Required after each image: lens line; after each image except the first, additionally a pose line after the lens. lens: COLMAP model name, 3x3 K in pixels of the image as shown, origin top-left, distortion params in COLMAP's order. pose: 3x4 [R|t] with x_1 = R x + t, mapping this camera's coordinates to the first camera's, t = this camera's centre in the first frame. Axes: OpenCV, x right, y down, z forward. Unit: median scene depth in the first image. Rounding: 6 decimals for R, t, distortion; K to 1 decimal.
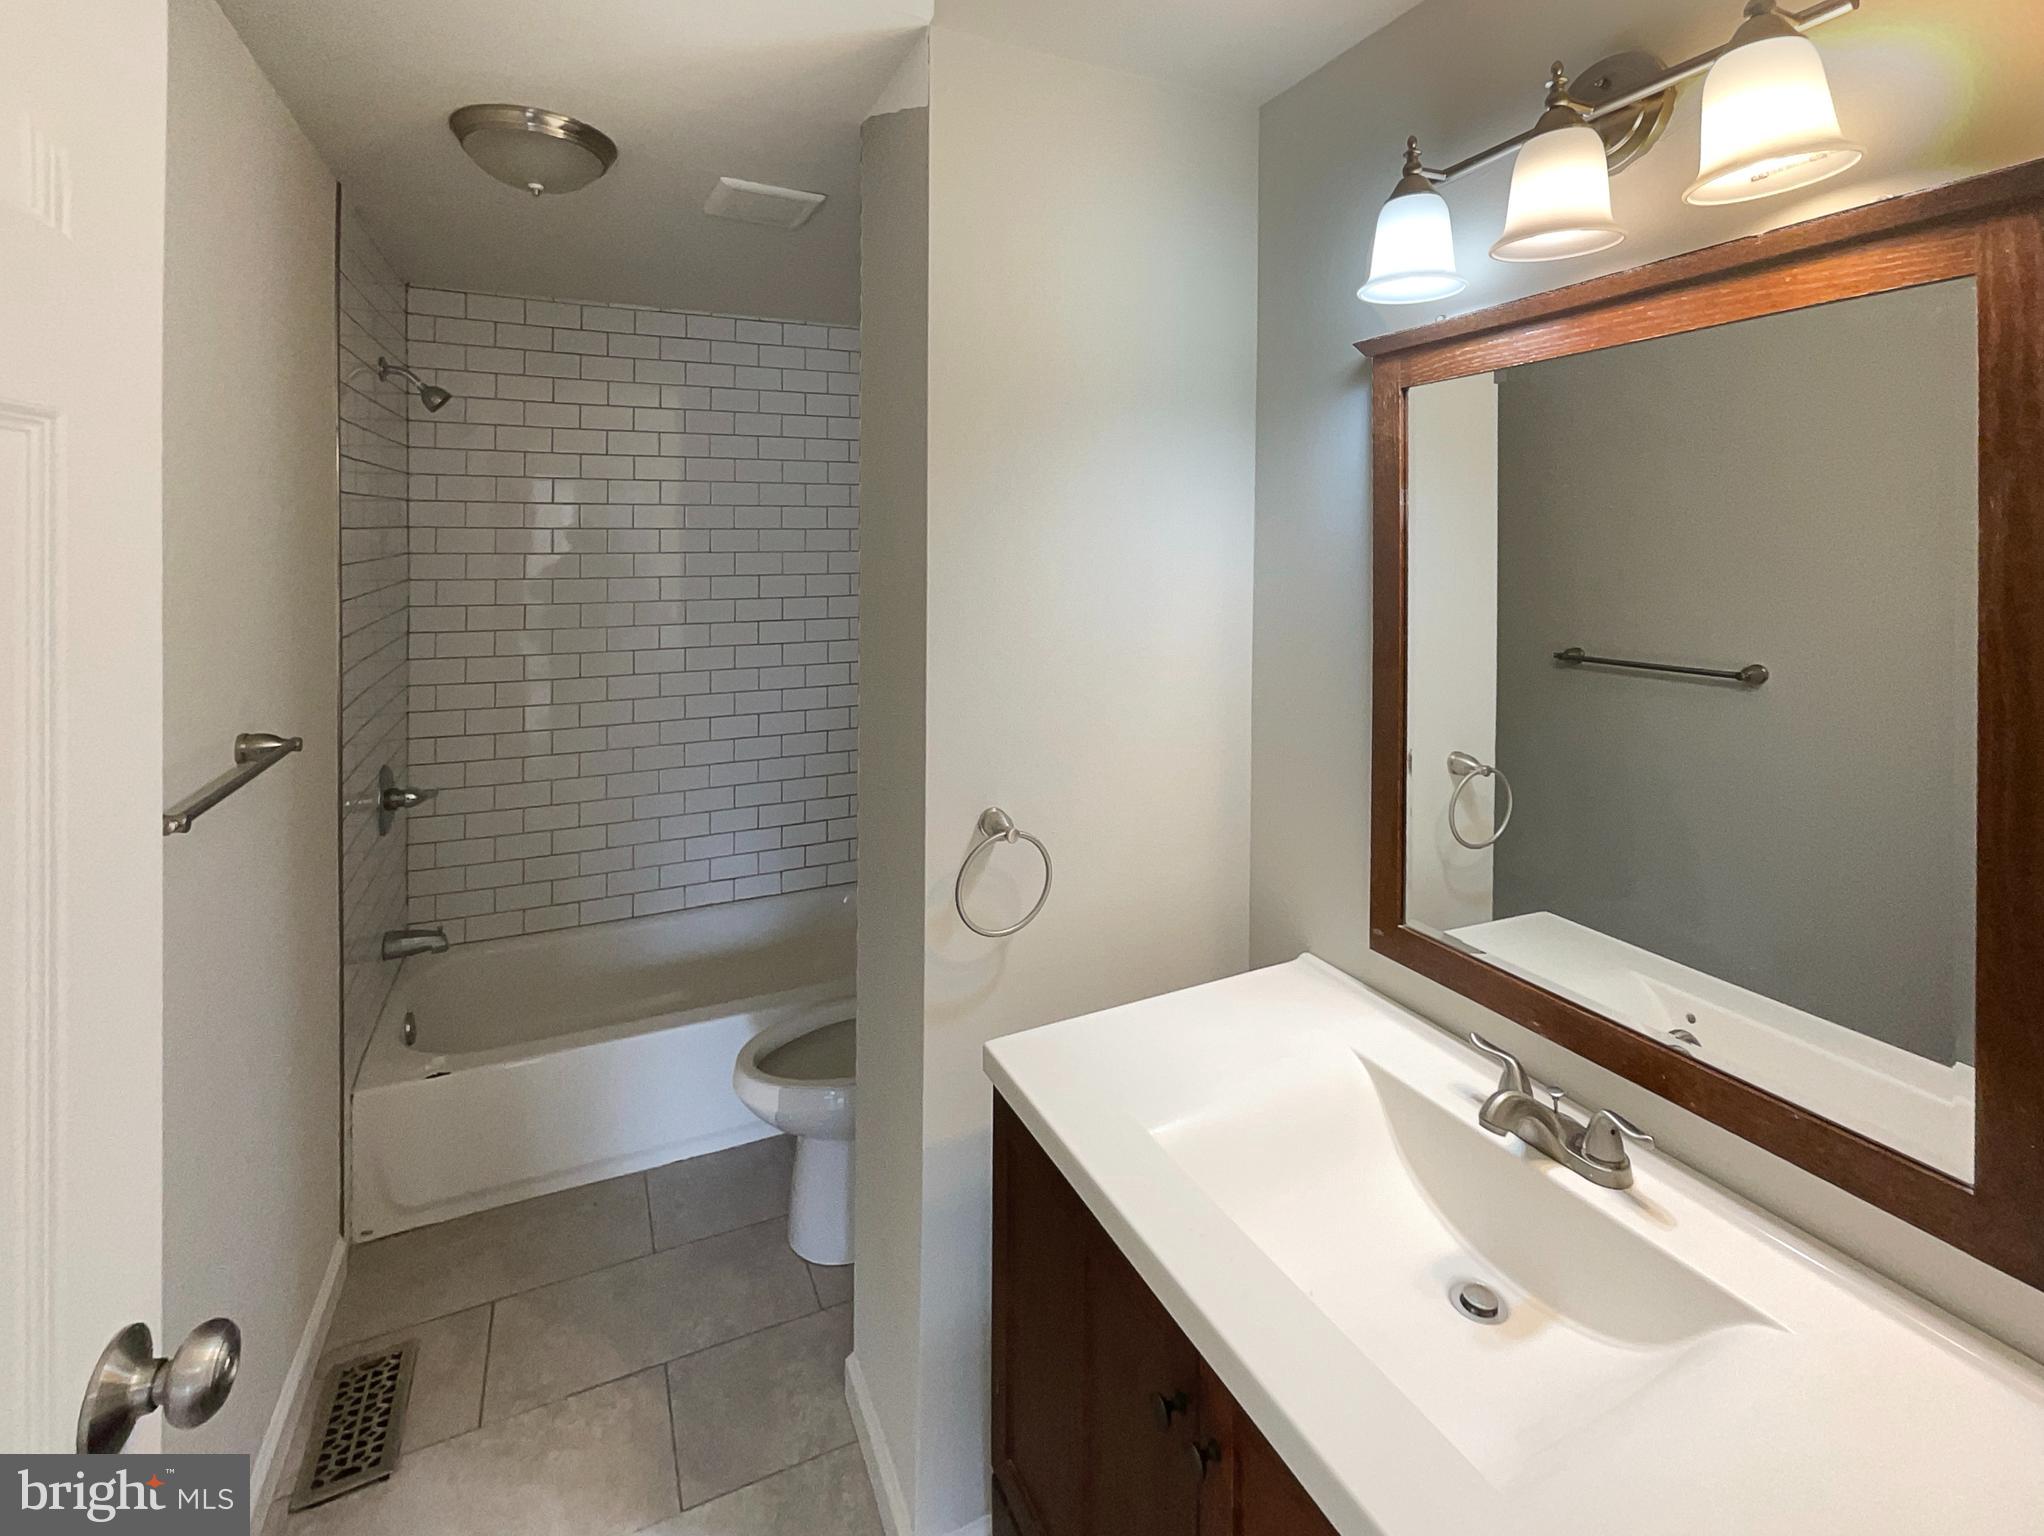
lens RADIAL K [[948.9, 0, 1022.0], [0, 948.9, 768.0], [0, 0, 1]] dist [-0.021111, 0.008064]
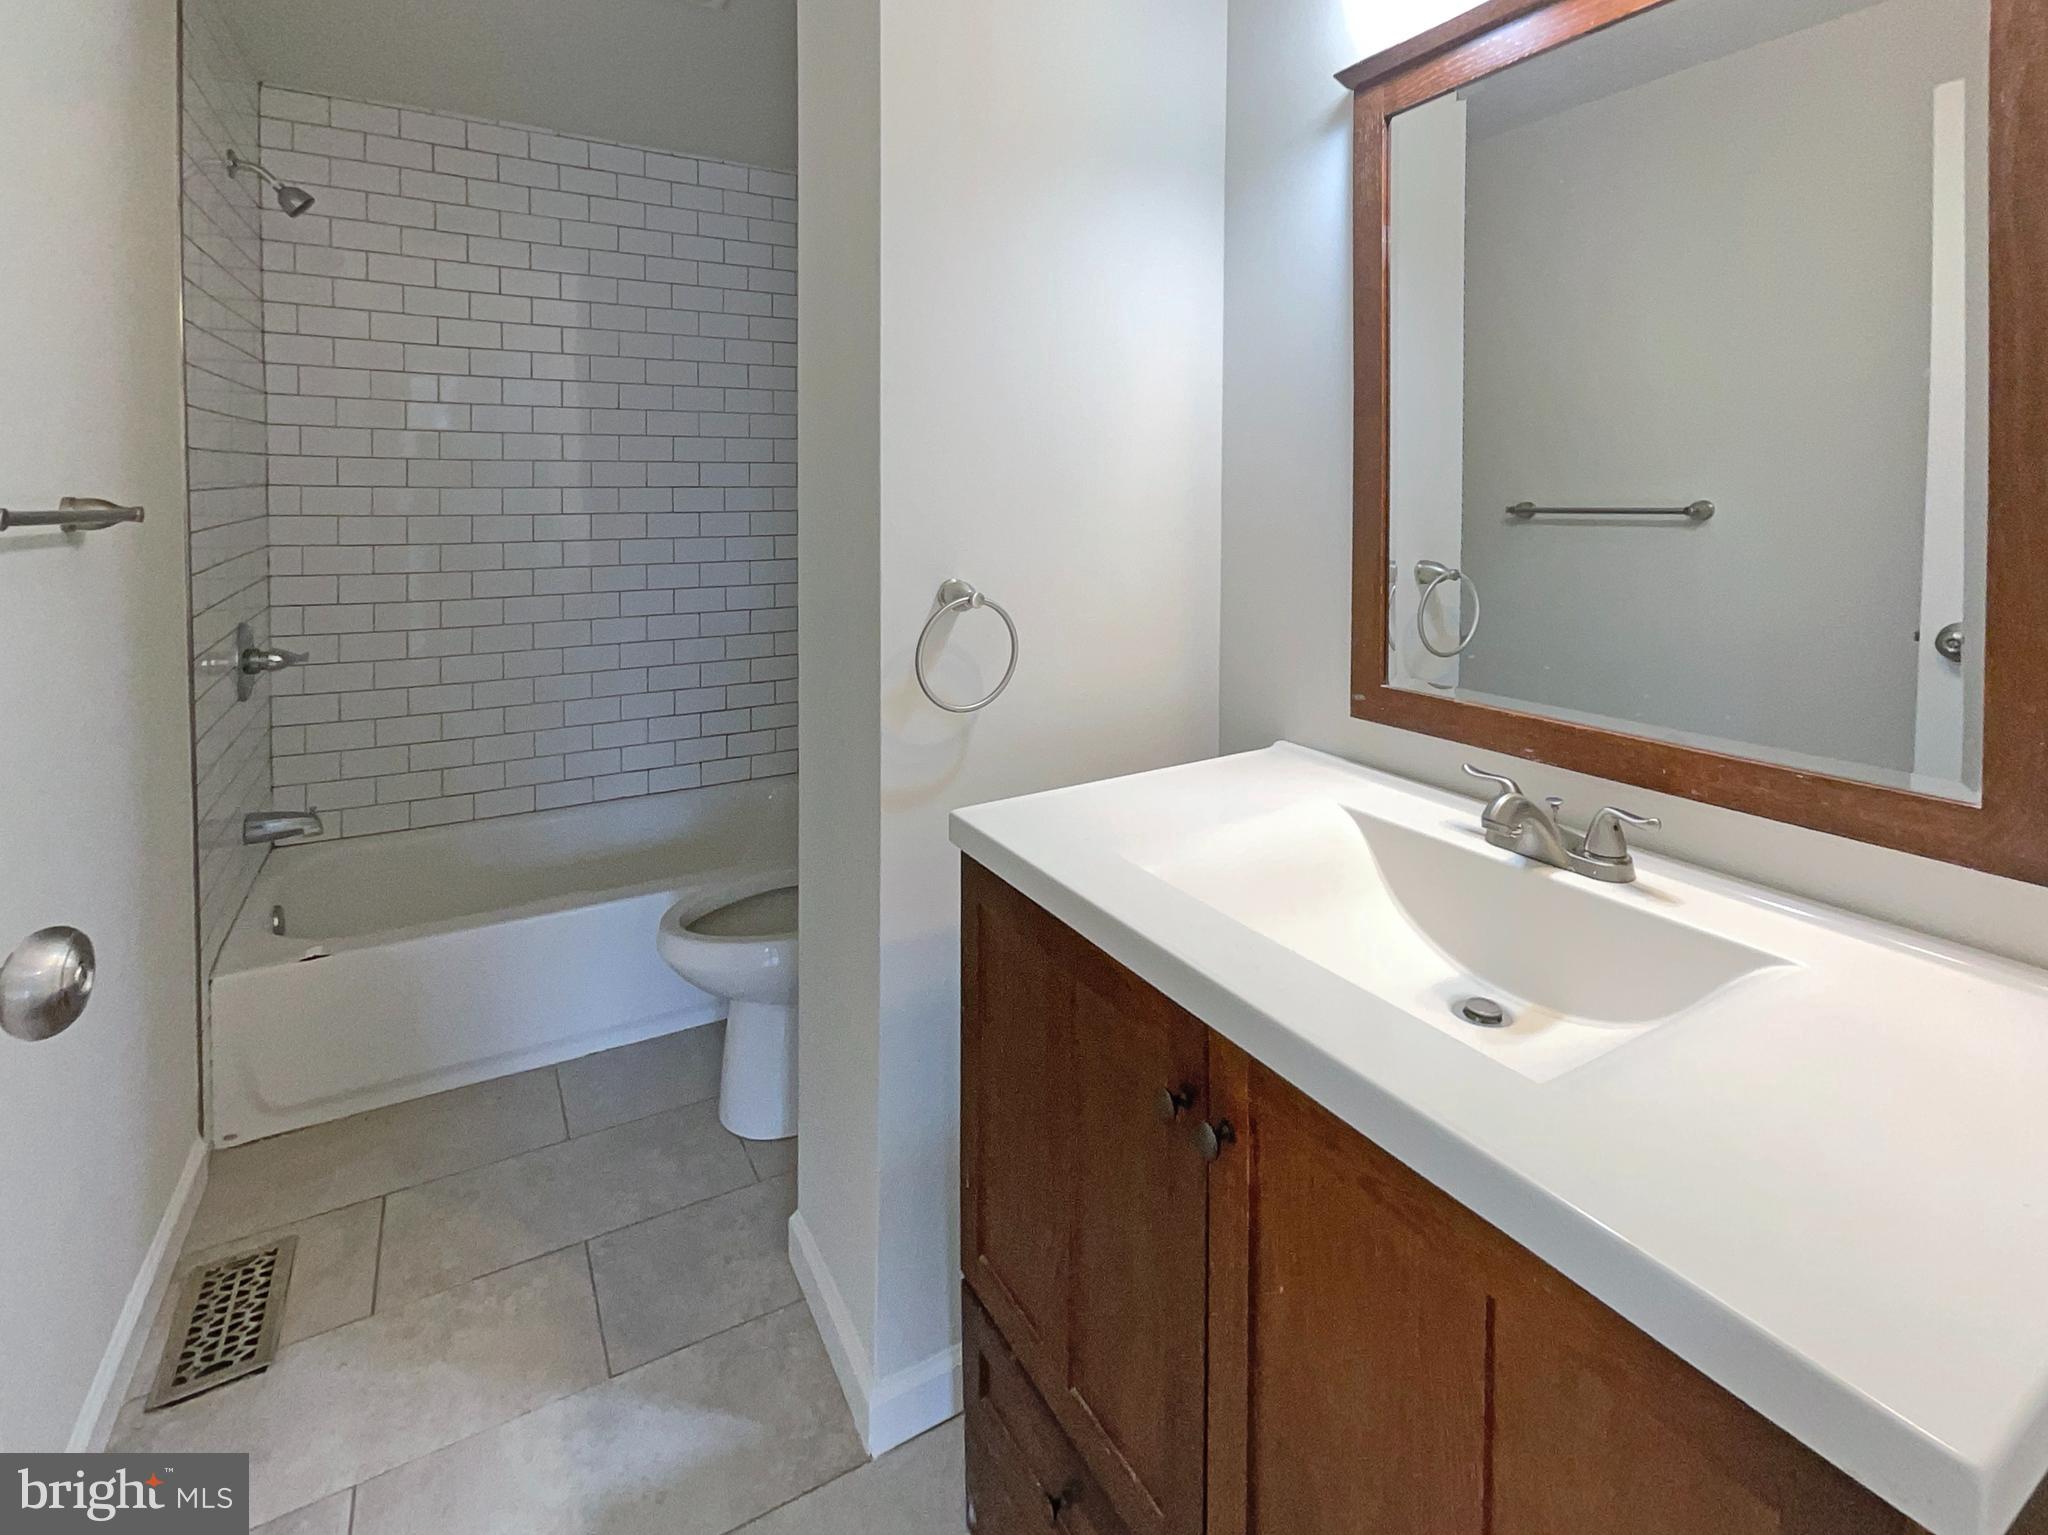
lens RADIAL K [[952.3, 0, 991.8], [0, 952.3, 947.8], [0, 0, 1]] dist [-0.025660, 0.012681]
pose [[0.995749, -0.007961, 0.091761, -0.072163], [0.006165, 0.999784, 0.019844, 0.342830], [-0.091900, -0.019194, 0.995583, 0.060889]]
